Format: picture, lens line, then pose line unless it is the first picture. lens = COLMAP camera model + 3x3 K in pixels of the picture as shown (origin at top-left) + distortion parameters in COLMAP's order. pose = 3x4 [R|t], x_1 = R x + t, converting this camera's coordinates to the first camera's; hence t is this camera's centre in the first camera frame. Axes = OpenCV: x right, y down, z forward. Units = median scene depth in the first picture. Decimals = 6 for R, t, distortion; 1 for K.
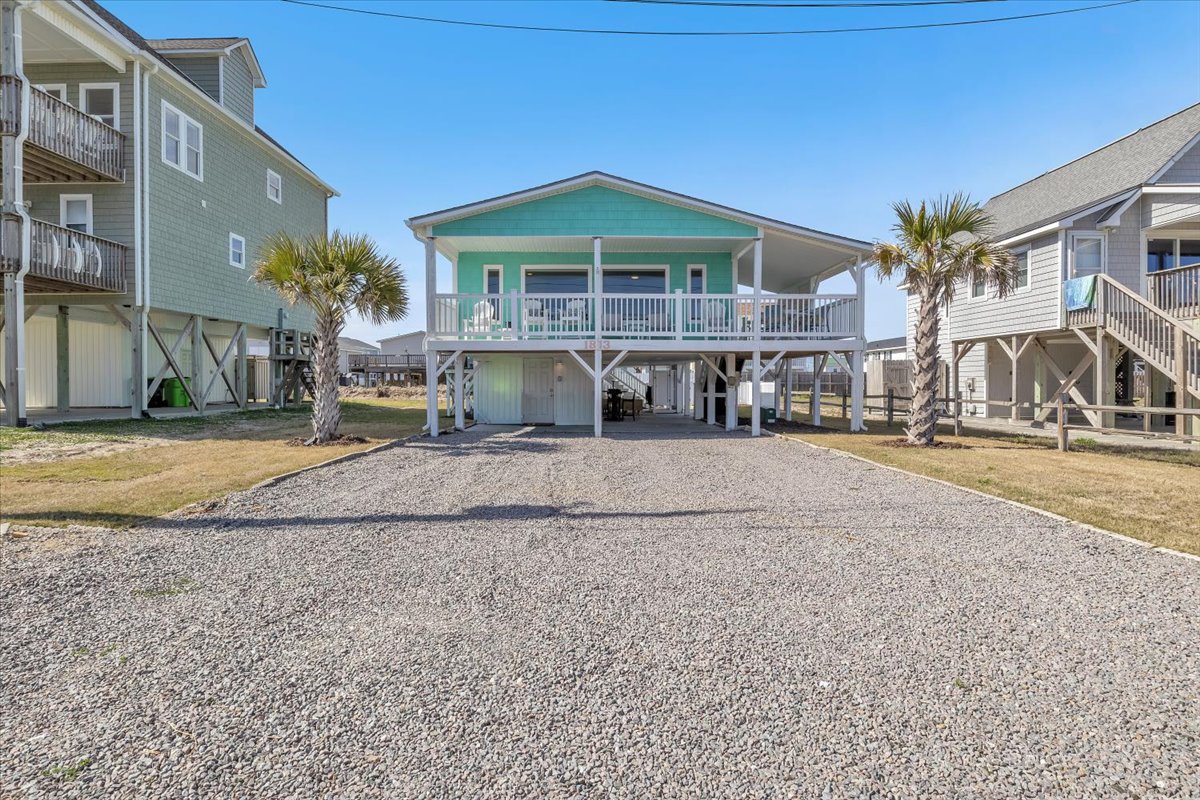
lens RADIAL K [[609.8, 0, 598.1], [0, 609.8, 388.8], [0, 0, 1]] dist [-0.005832, -0.000536]
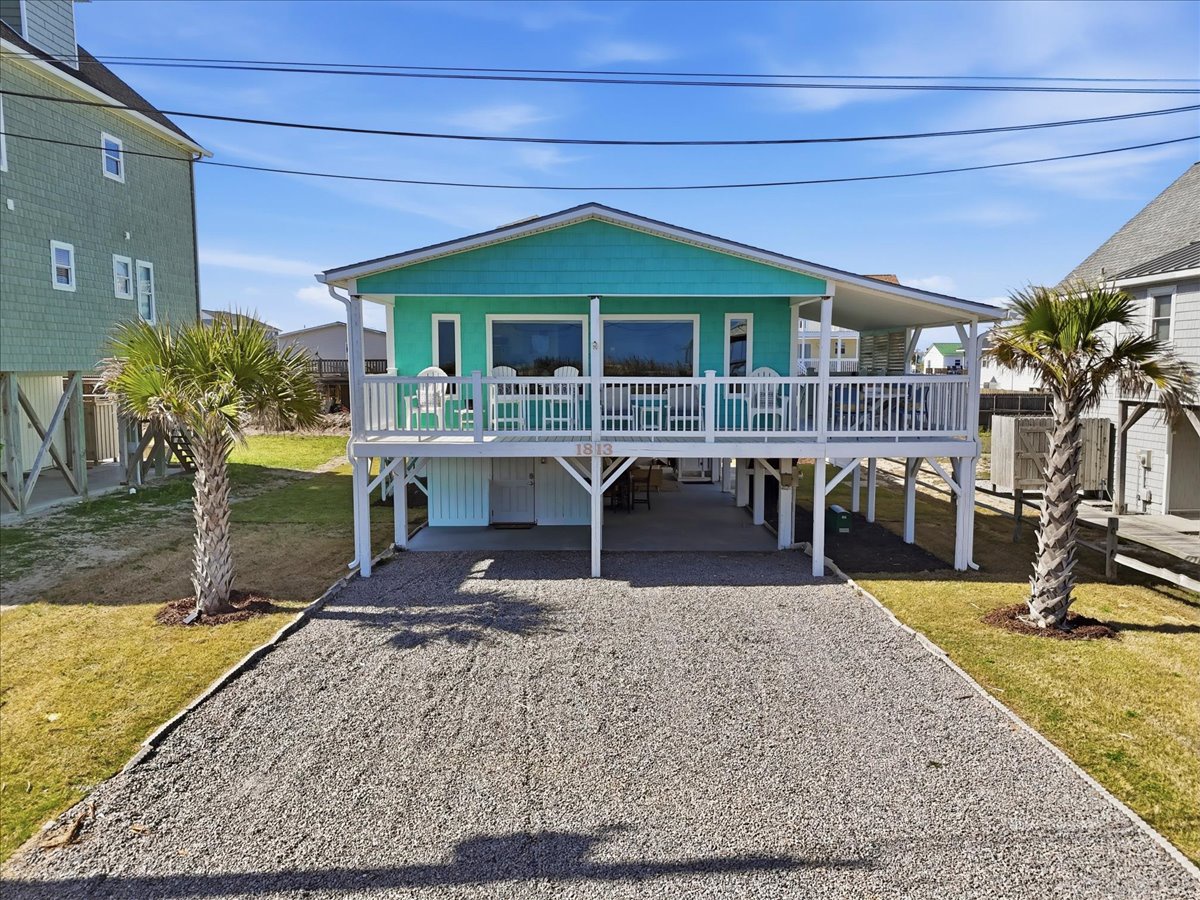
lens RADIAL K [[904.9, 0, 599.2], [0, 904.9, 433.9], [0, 0, 1]] dist [0.090340, -0.081518]
pose [[0.999988, 0.001203, -0.004780, 0.008743], [-0.000824, 0.996916, 0.078468, -0.169983], [0.004860, -0.078463, 0.996905, -0.047299]]
